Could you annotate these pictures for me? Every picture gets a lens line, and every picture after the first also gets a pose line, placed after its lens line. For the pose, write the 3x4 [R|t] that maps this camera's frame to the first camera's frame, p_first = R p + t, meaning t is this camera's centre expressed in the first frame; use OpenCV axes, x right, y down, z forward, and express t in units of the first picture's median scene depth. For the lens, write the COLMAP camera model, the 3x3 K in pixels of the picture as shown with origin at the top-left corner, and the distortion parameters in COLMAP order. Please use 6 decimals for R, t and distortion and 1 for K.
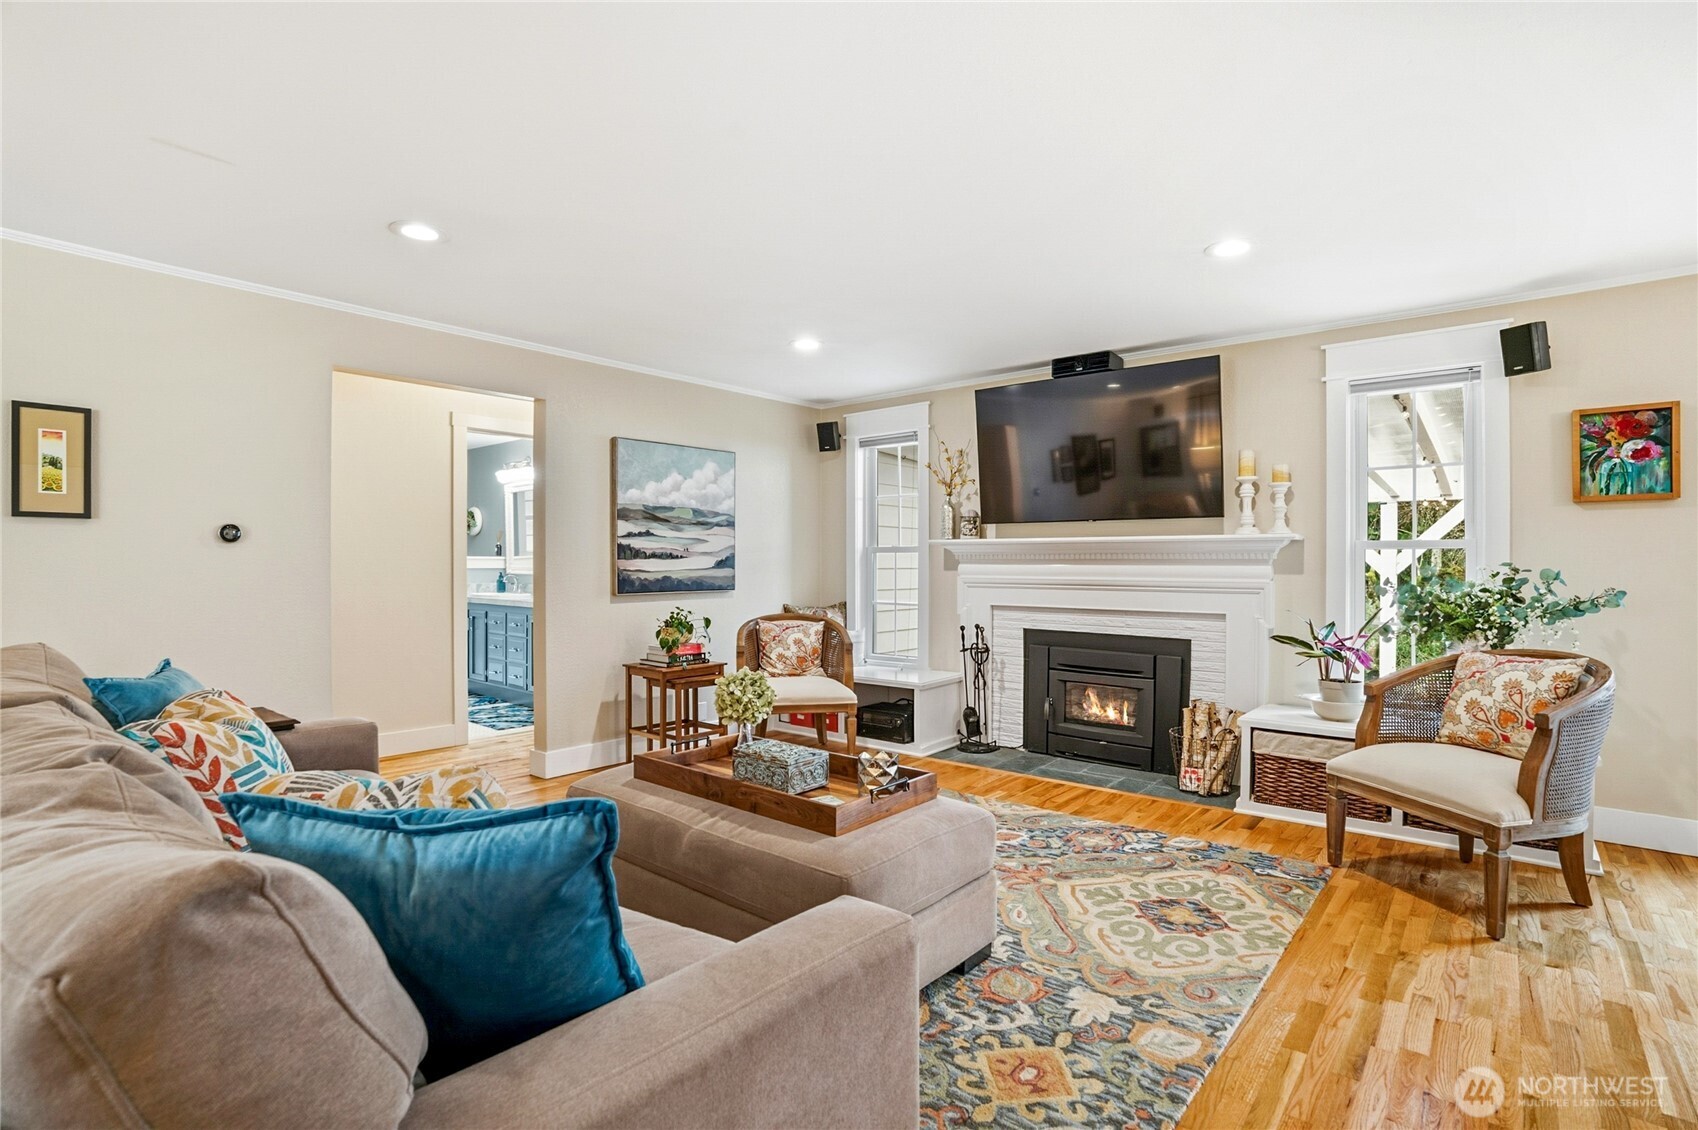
lens RADIAL K [[817.1, 0, 850.3], [0, 817.1, 541.4], [0, 0, 1]] dist [-0.024392, 0.000256]
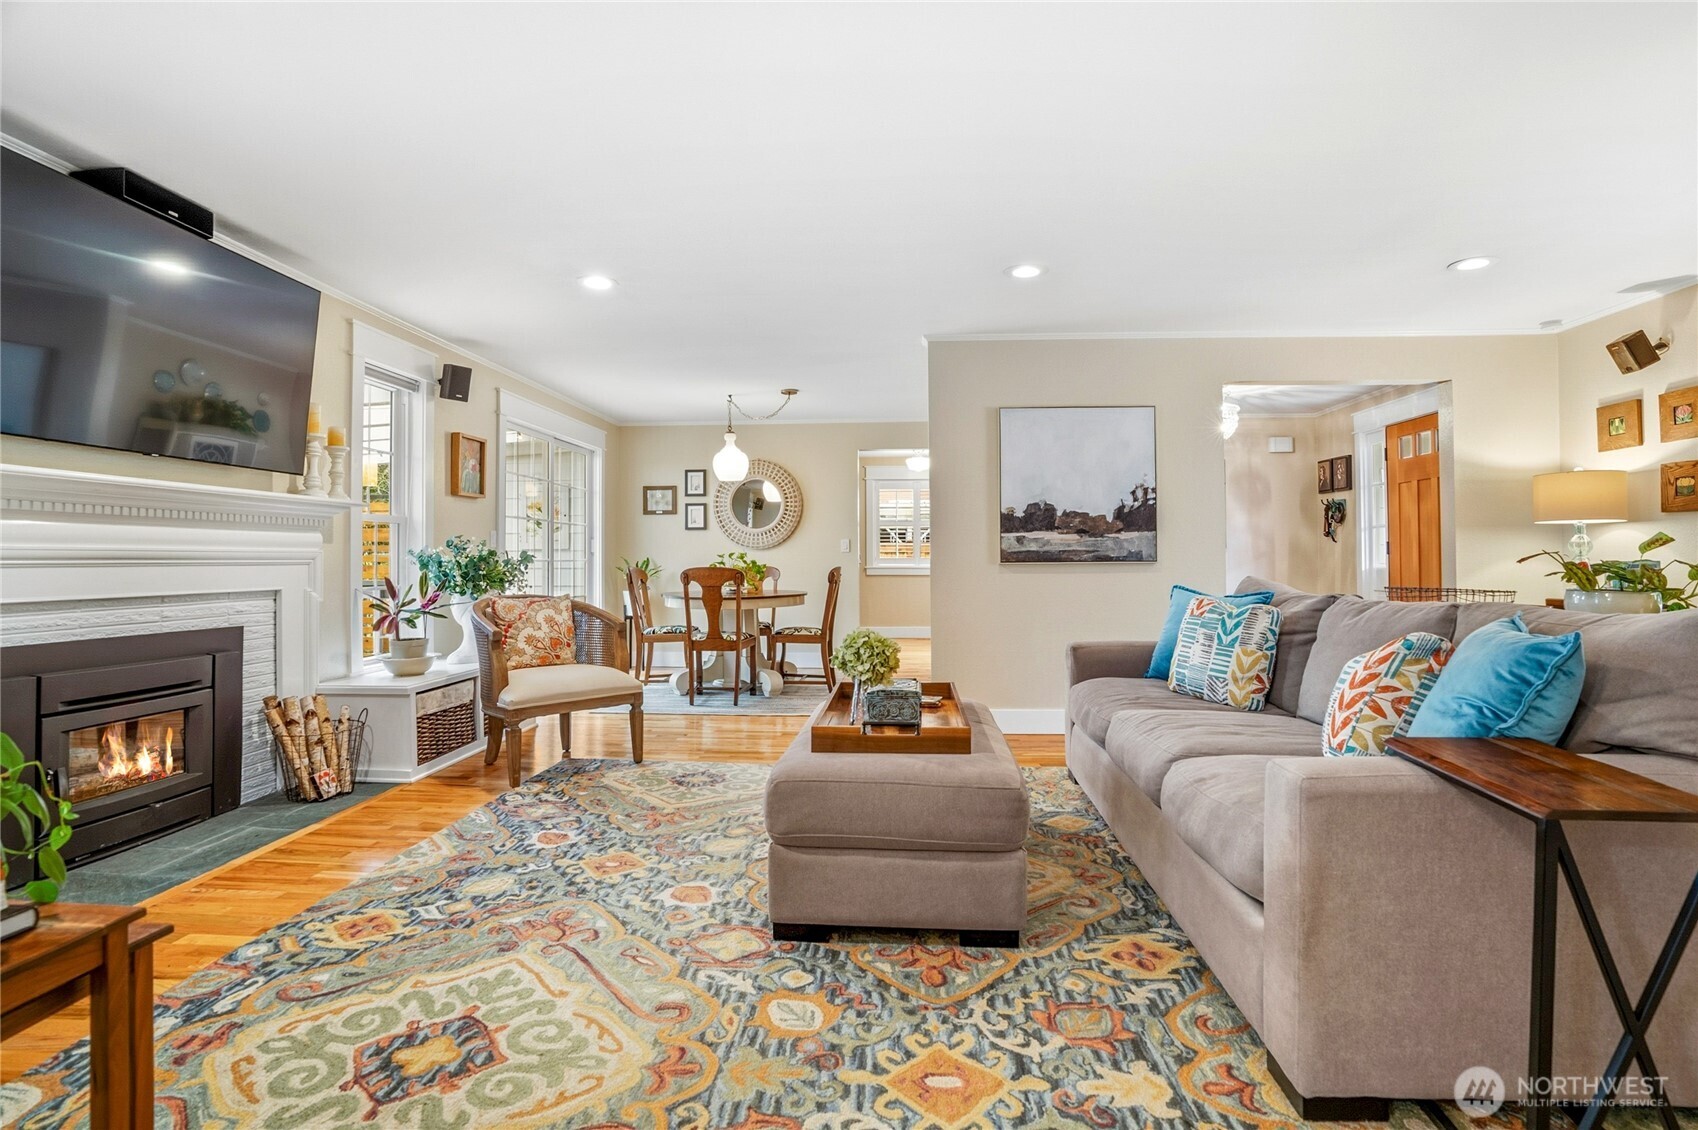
lens RADIAL K [[817.1, 0, 850.3], [0, 817.1, 541.4], [0, 0, 1]] dist [-0.024392, 0.000256]
pose [[-0.573139, 0.022701, 0.819144, -0.610856], [-0.012311, 0.999265, -0.036307, 0.067277], [-0.819366, -0.030894, -0.572438, 1.084541]]
